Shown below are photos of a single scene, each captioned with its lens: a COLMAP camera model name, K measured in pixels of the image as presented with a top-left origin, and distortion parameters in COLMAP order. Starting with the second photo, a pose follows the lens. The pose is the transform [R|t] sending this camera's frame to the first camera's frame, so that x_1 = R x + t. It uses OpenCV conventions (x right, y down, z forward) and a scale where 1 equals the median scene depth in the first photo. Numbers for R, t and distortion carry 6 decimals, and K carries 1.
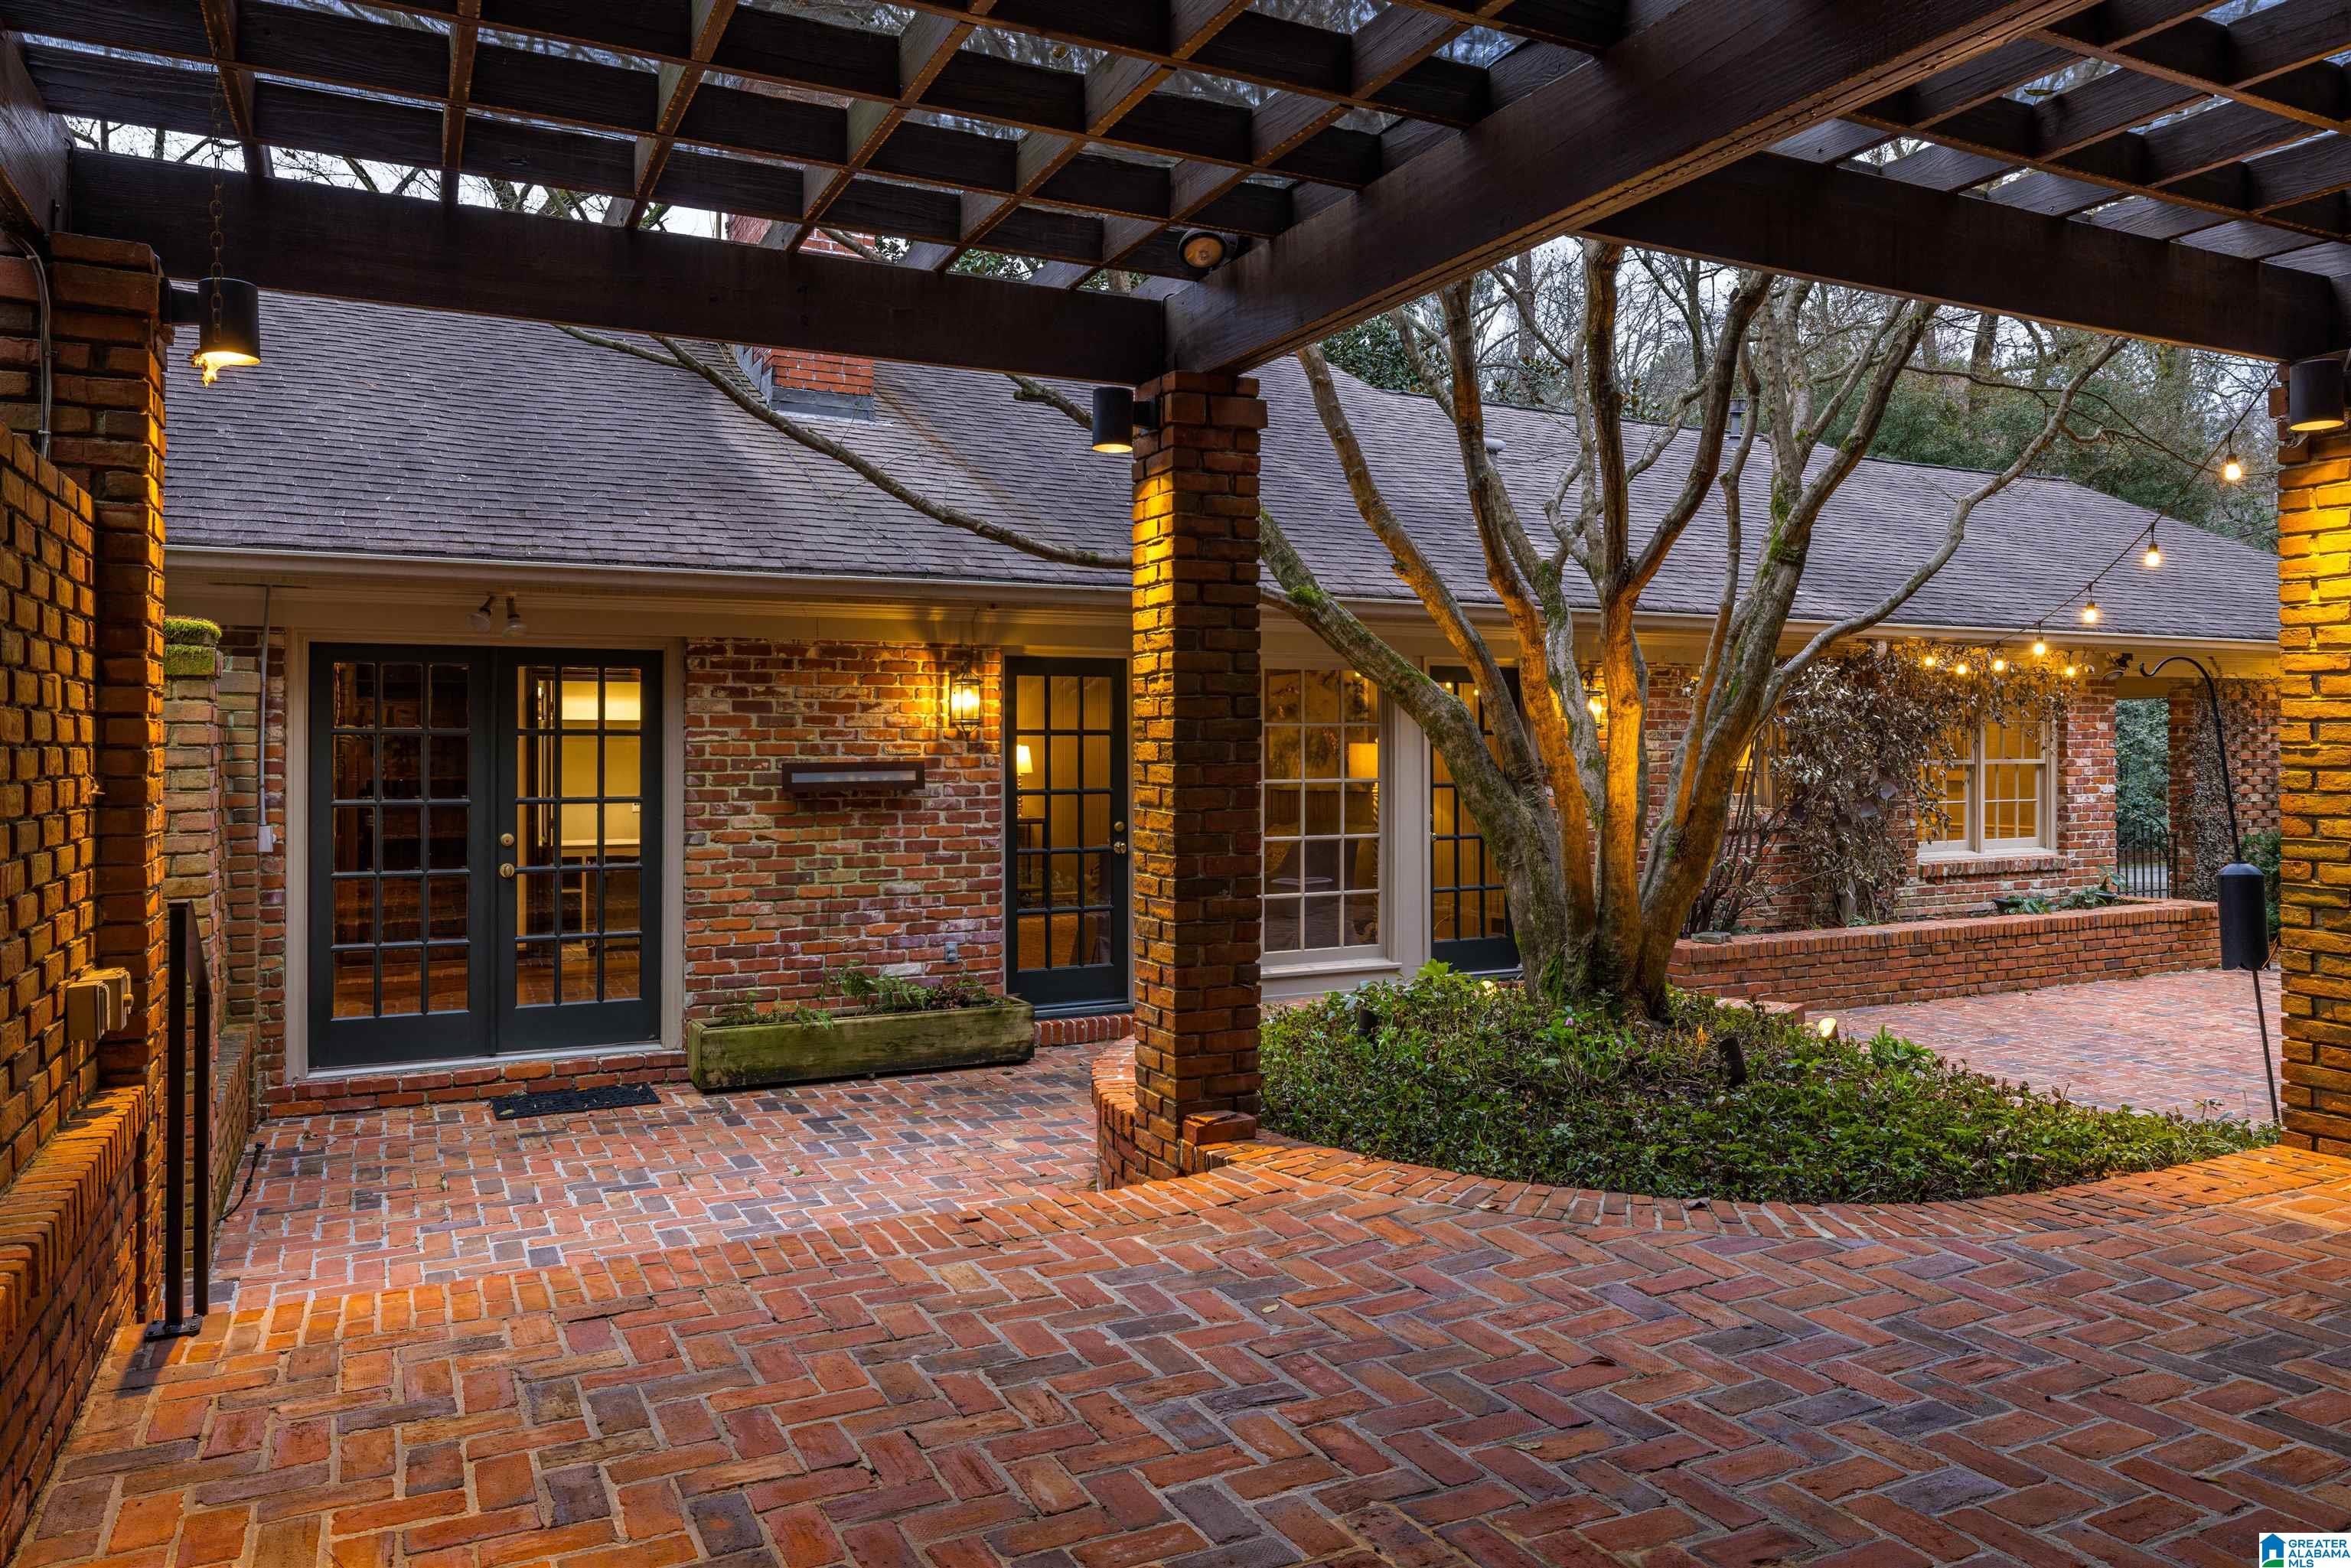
lens RADIAL K [[1560.3, 0, 1150.7], [0, 1560.3, 753.9], [0, 0, 1]] dist [-0.001954, 0.001181]
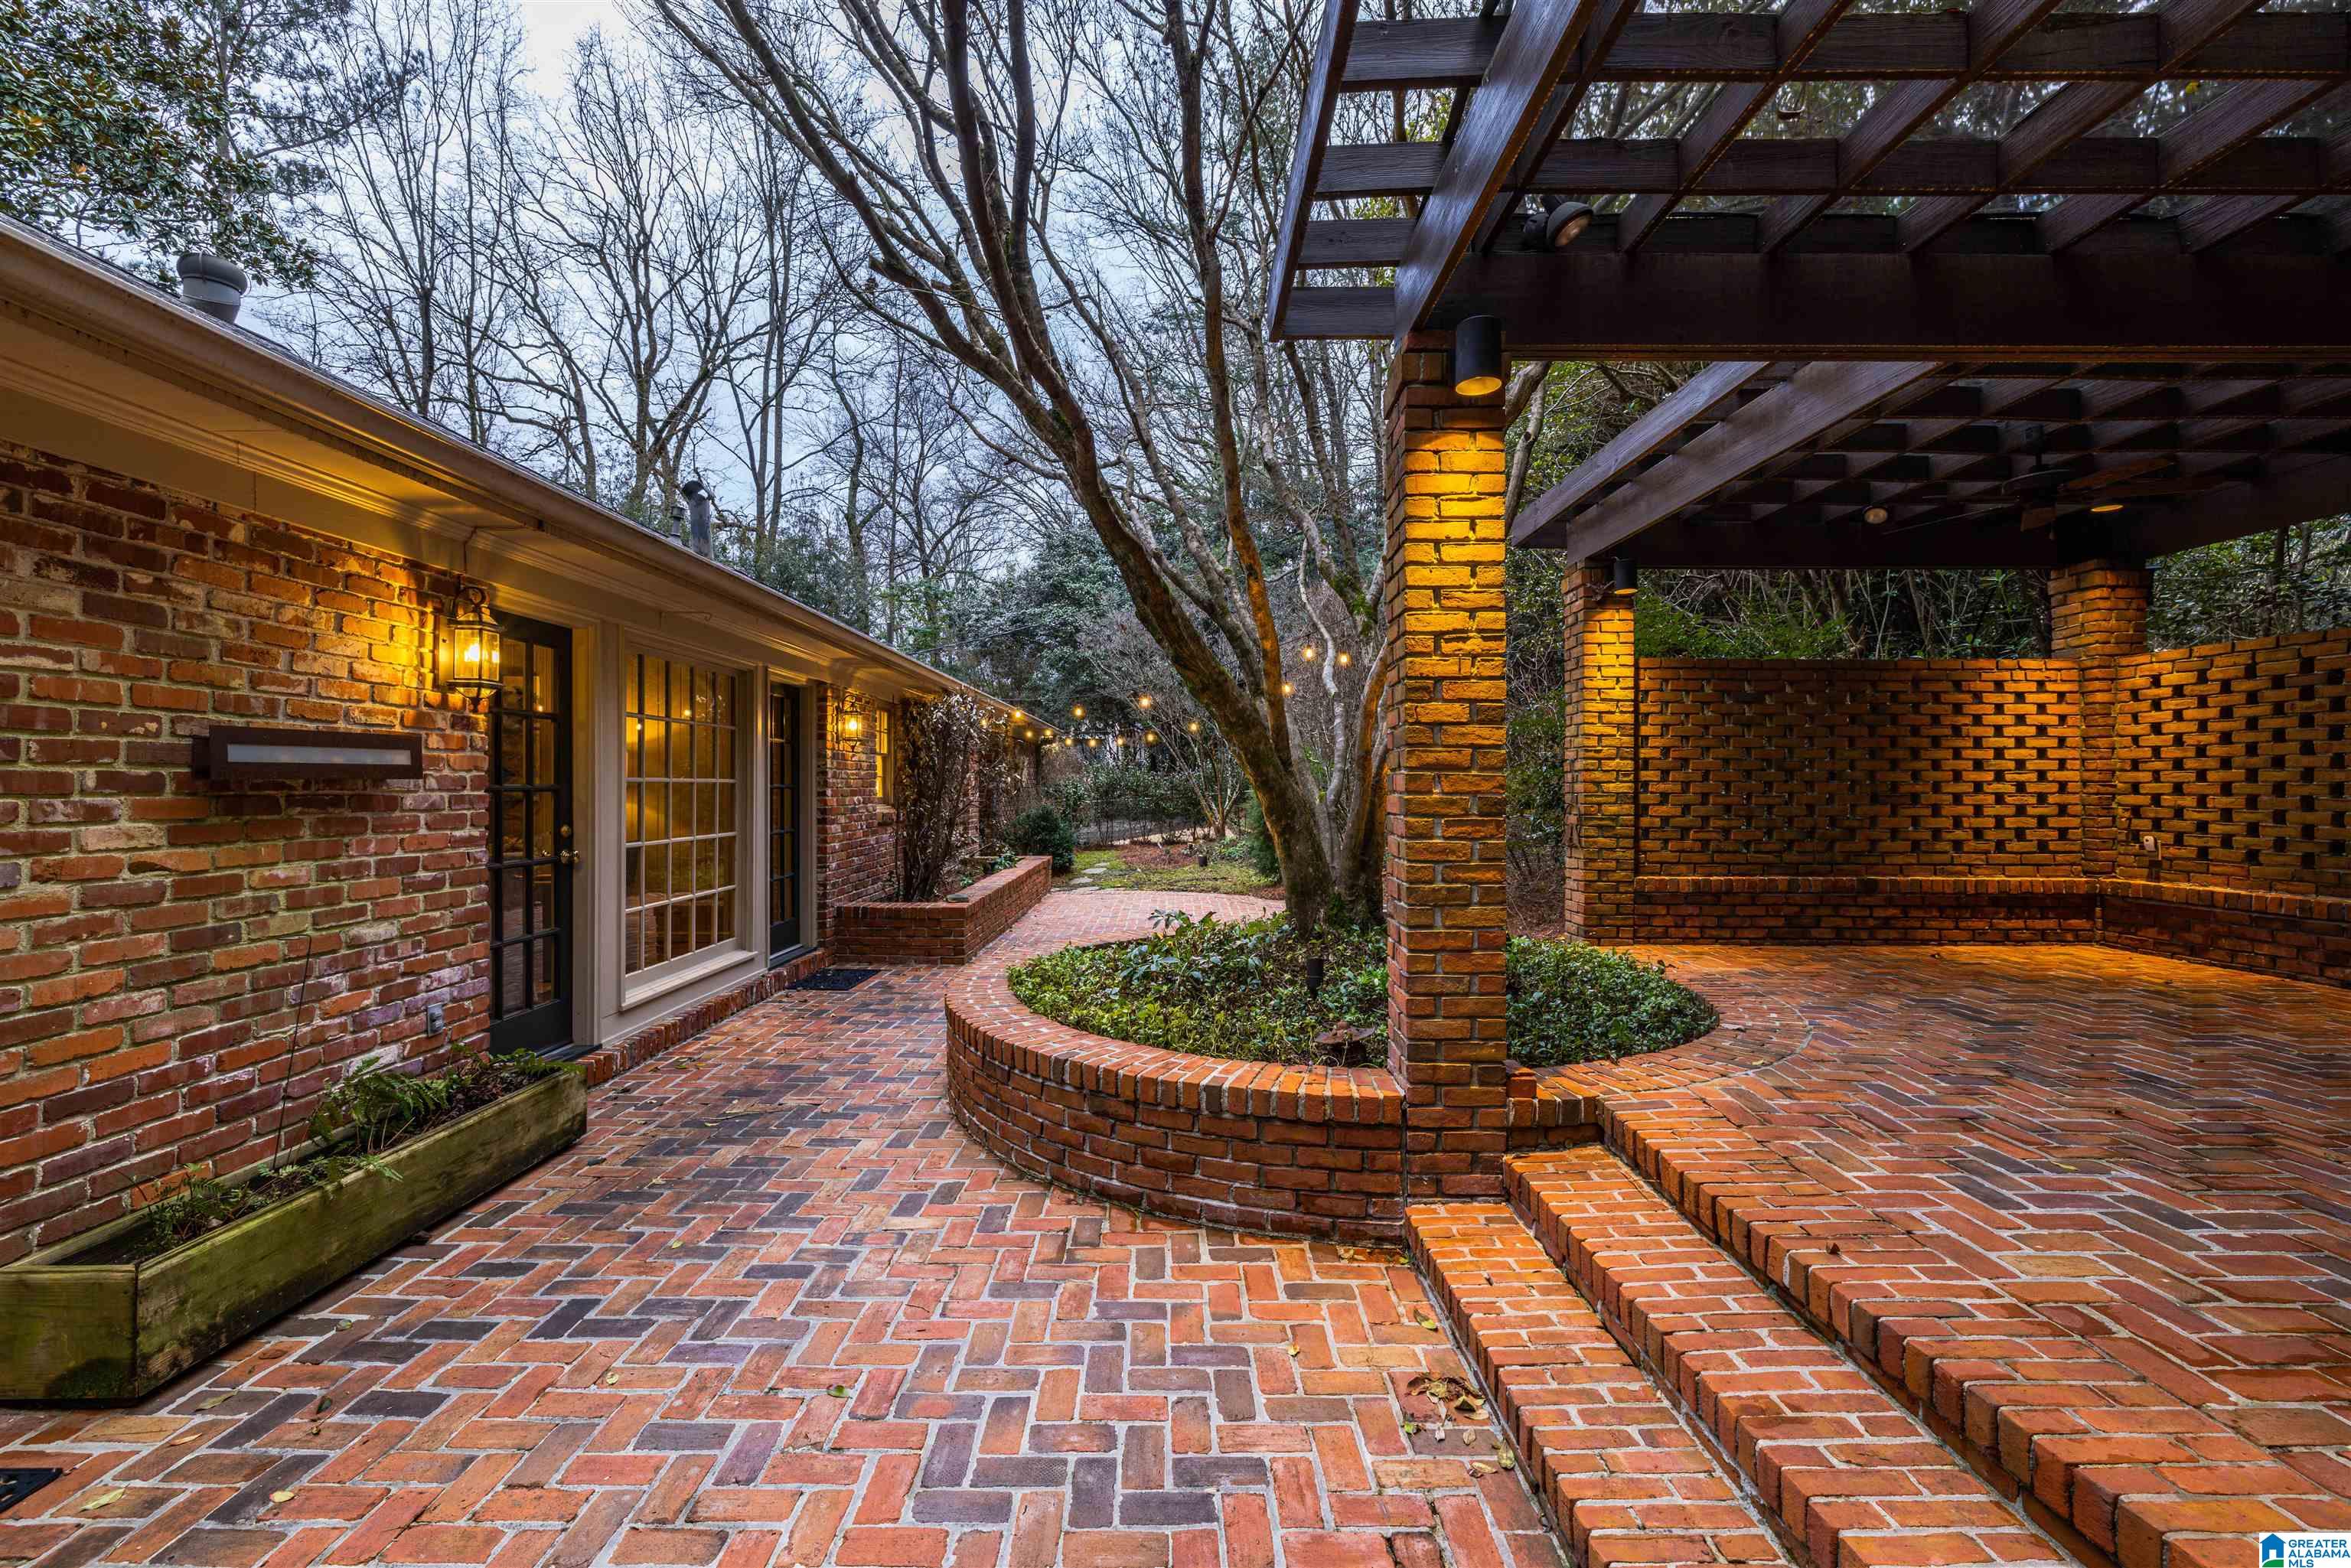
lens RADIAL K [[984.9, 0, 1165.3], [0, 984.9, 789.6], [0, 0, 1]] dist [-0.000280, -0.000749]
pose [[0.448440, -0.000243, 0.893813, -0.380021], [0.001569, 0.999999, -0.000516, 0.028075], [-0.893812, 0.001634, 0.448440, 0.536641]]
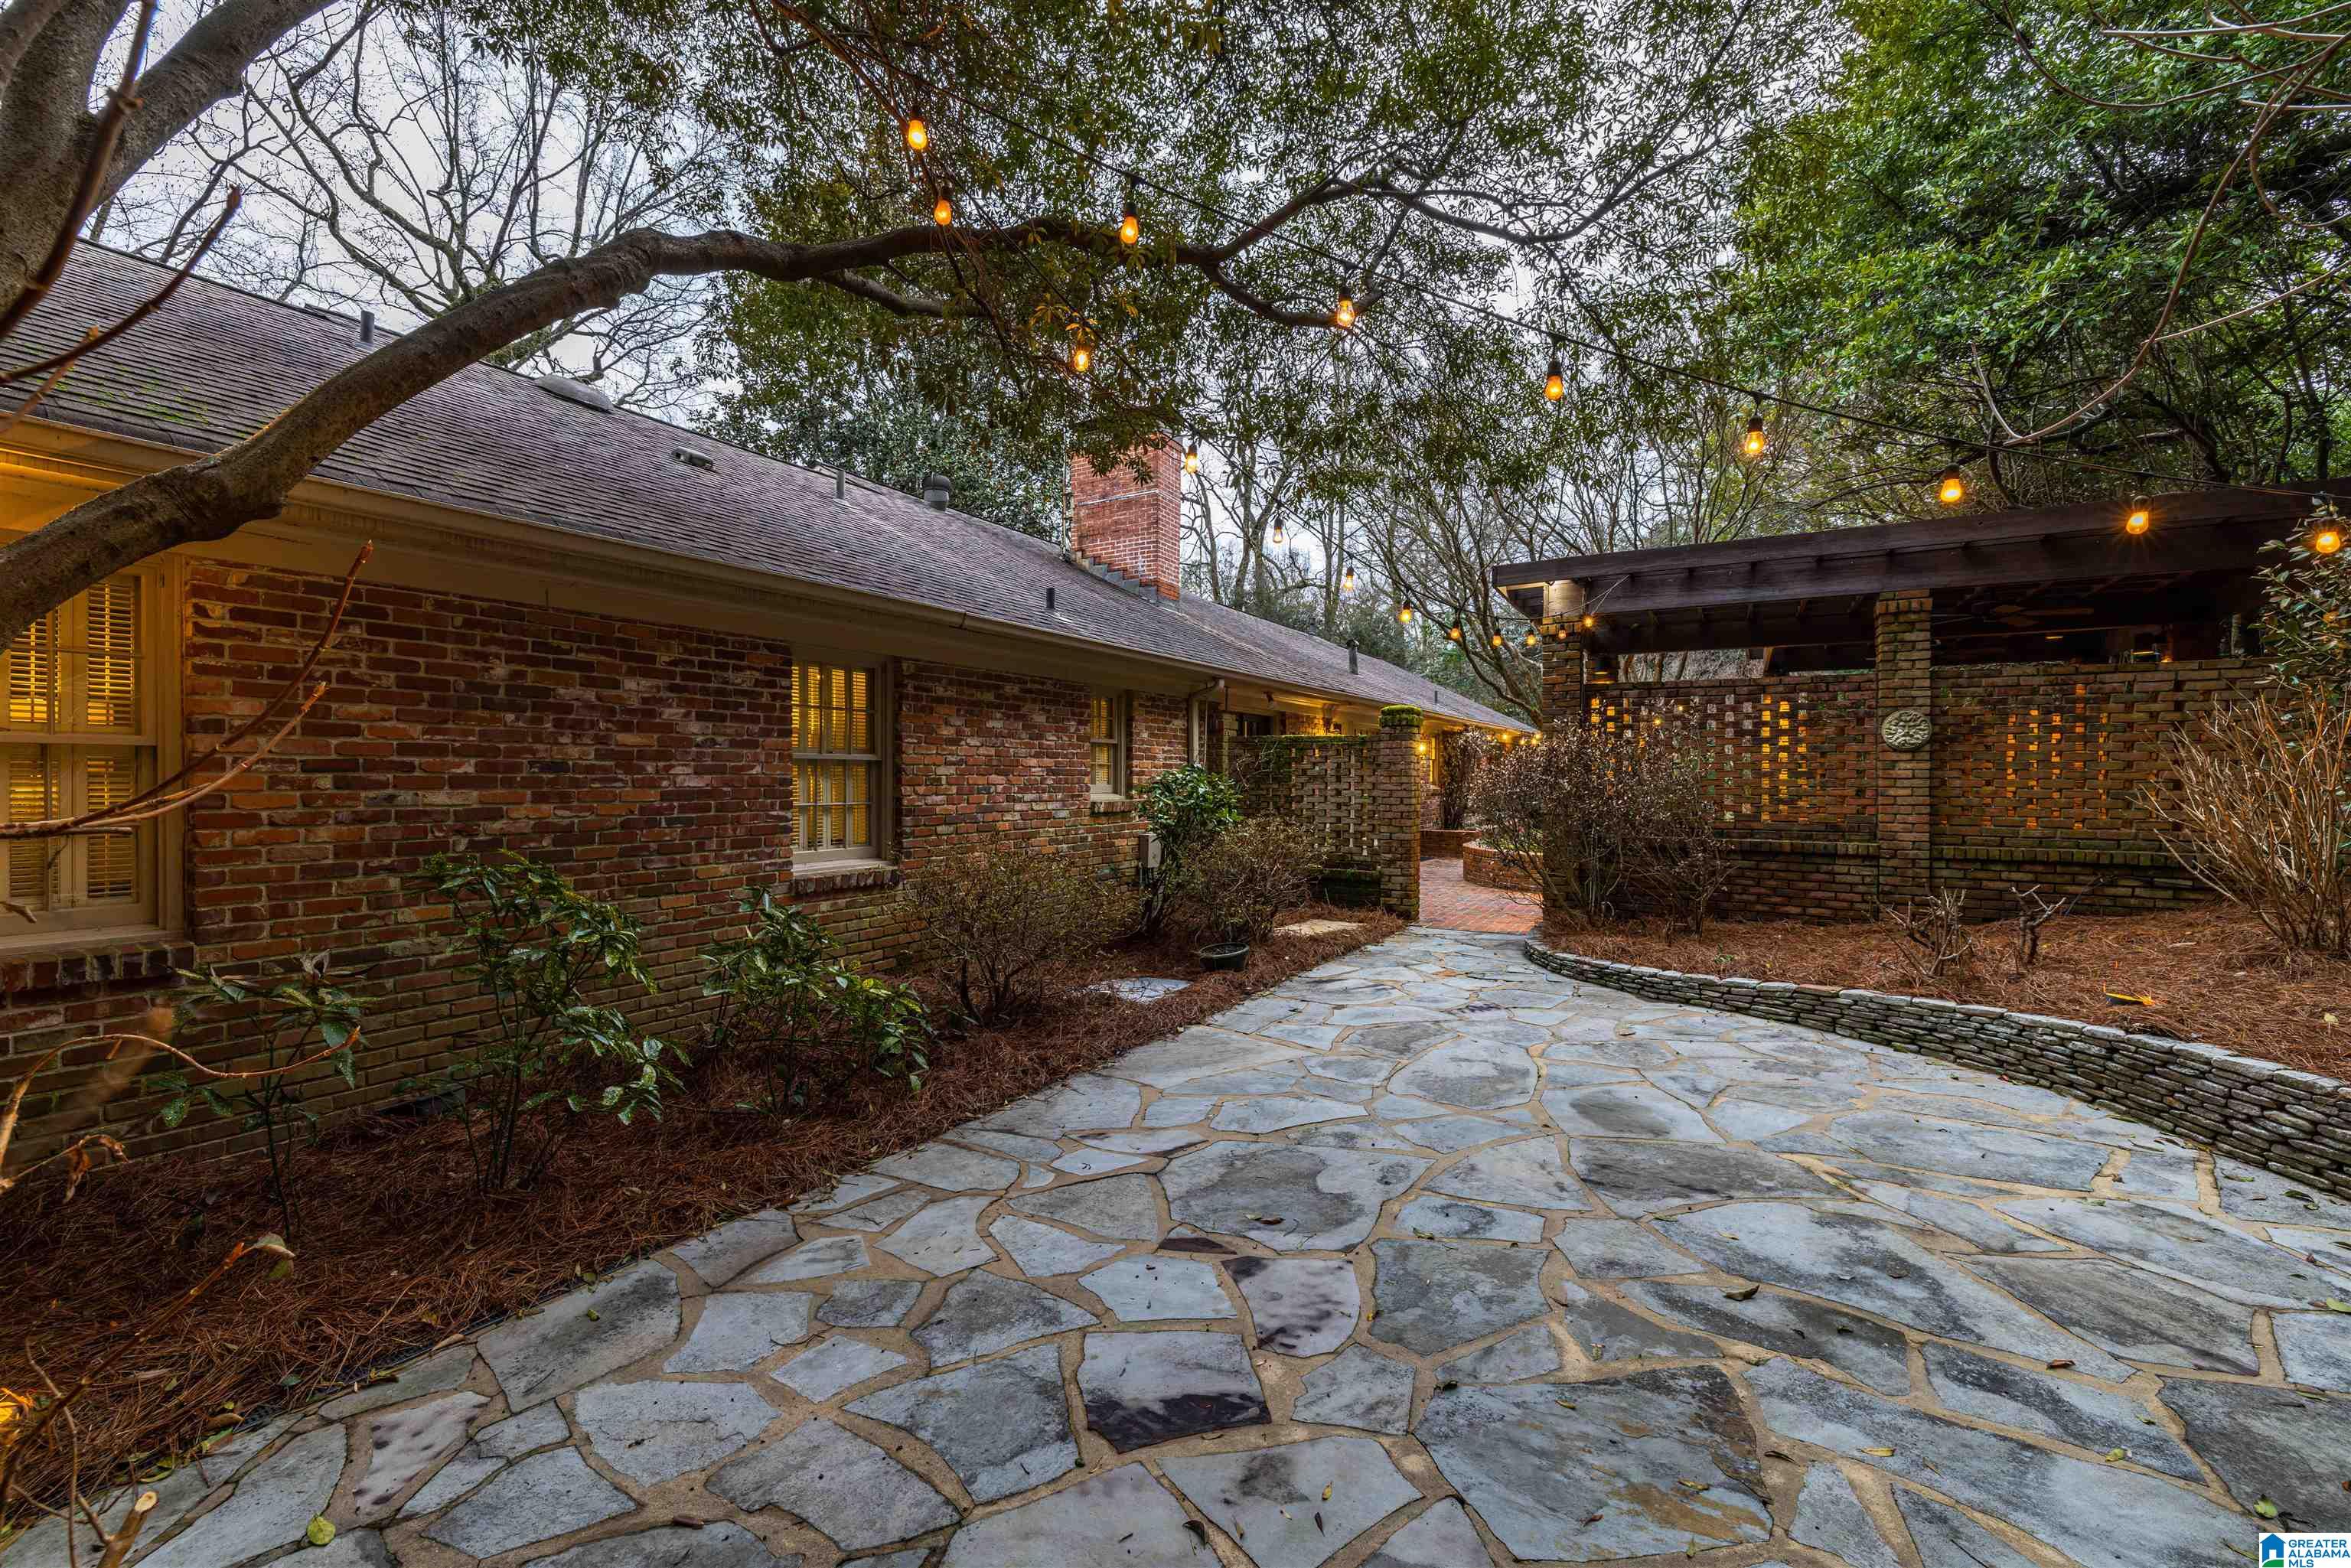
lens RADIAL K [[984.9, 0, 1160.5], [0, 984.9, 786.5], [0, 0, 1]] dist [-0.000280, -0.000749]
pose [[0.834885, -0.000623, 0.550424, -1.282683], [-0.003913, 0.999967, 0.007066, 0.034861], [-0.550410, -0.008053, 0.834856, -0.209543]]
